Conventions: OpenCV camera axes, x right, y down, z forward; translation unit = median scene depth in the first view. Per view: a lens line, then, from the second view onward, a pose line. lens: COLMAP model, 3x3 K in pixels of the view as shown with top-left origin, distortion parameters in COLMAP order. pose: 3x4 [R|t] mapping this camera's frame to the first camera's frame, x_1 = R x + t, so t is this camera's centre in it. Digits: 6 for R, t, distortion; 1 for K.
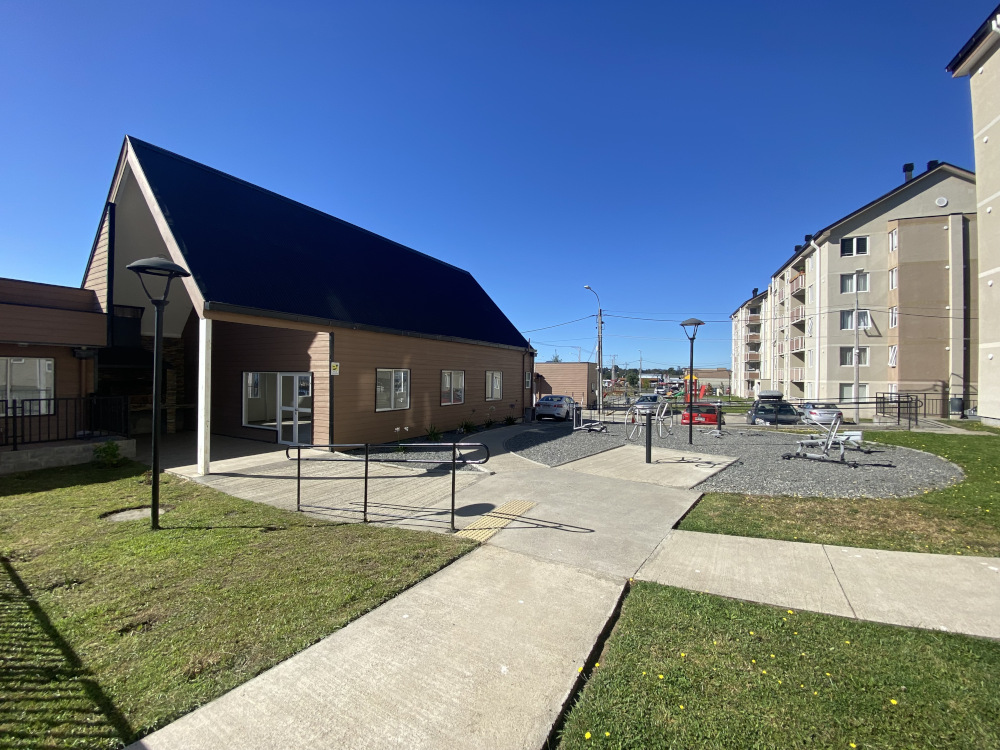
lens RADIAL K [[409.3, 0, 495.3], [0, 409.3, 370.6], [0, 0, 1]] dist [-0.000644, -0.000199]
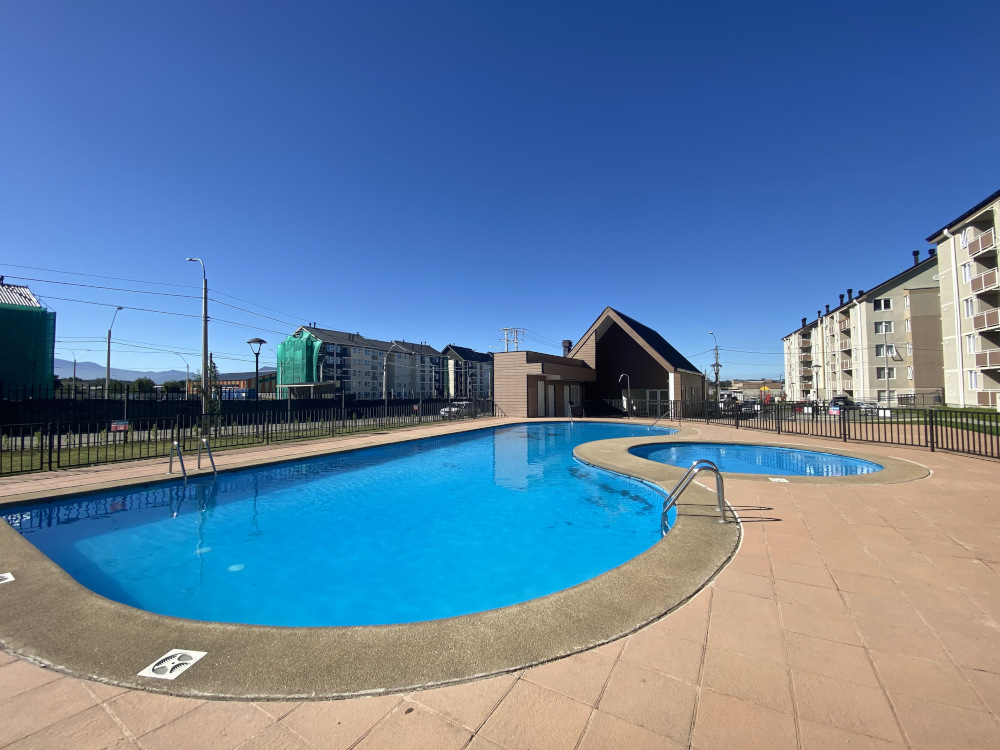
lens RADIAL K [[409.3, 0, 503.1], [0, 409.3, 372.2], [0, 0, 1]] dist [-0.000644, -0.000199]
pose [[0.999137, -0.022022, -0.035208, -0.519331], [0.020801, 0.999182, -0.034671, -0.013296], [0.035943, 0.033909, 0.998778, -0.601800]]
